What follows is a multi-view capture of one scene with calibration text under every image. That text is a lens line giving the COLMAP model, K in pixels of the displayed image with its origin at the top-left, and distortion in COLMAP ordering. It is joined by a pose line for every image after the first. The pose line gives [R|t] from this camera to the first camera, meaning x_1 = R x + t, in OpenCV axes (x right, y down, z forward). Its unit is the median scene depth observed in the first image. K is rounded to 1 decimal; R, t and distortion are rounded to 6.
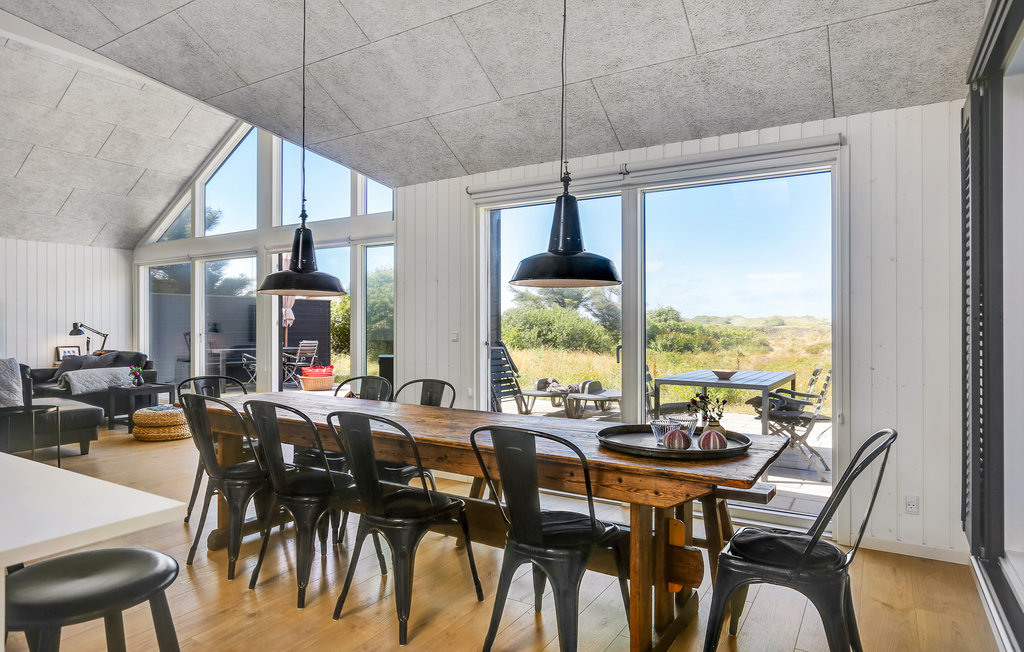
lens RADIAL K [[627.5, 0, 551.9], [0, 627.5, 328.3], [0, 0, 1]] dist [-0.055445, 0.027284]
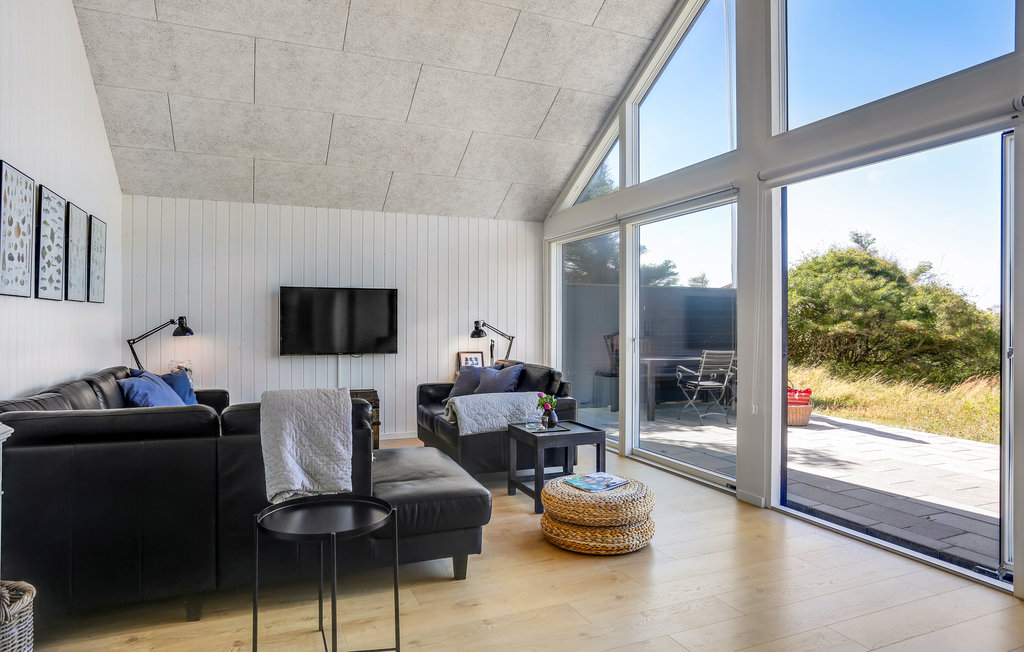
lens RADIAL K [[627.5, 0, 511.1], [0, 627.5, 322.0], [0, 0, 1]] dist [-0.055445, 0.027284]
pose [[0.796579, 0.000541, -0.604534, -0.290180], [-0.005349, 0.999967, -0.006153, -0.003272], [0.604510, 0.008135, 0.796556, 0.426791]]
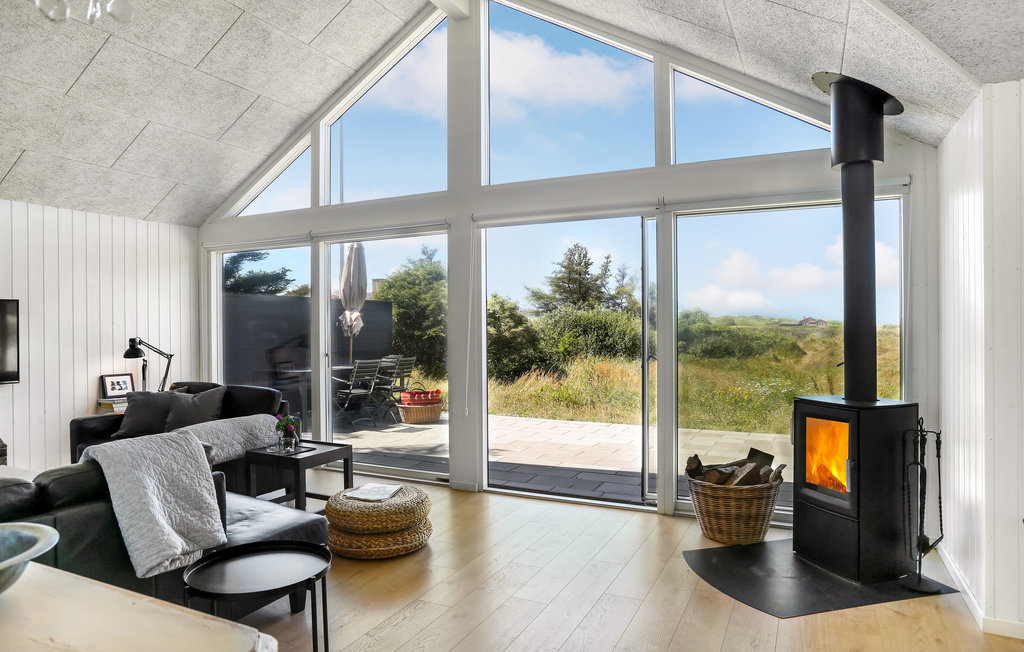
lens RADIAL K [[627.5, 0, 519.8], [0, 627.5, 328.6], [0, 0, 1]] dist [-0.055445, 0.027284]
pose [[0.997437, -0.007097, 0.071192, -0.429677], [0.007099, 0.999975, 0.000233, -0.016770], [-0.071192, 0.000273, 0.997463, 0.336978]]
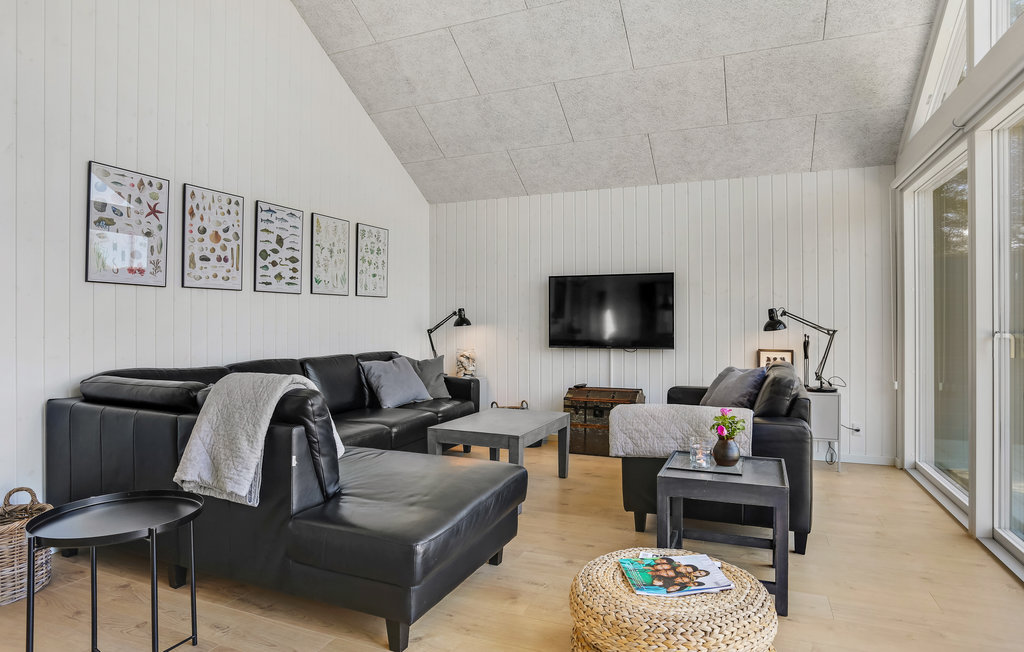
lens RADIAL K [[586.5, 0, 513.1], [0, 586.5, 319.9], [0, 0, 1]] dist [-0.043852, 0.005348]
pose [[0.119275, -0.004709, -0.992850, -0.283791], [-0.004200, 0.999977, -0.005248, 0.005211], [0.992852, 0.004796, 0.119253, 0.716452]]
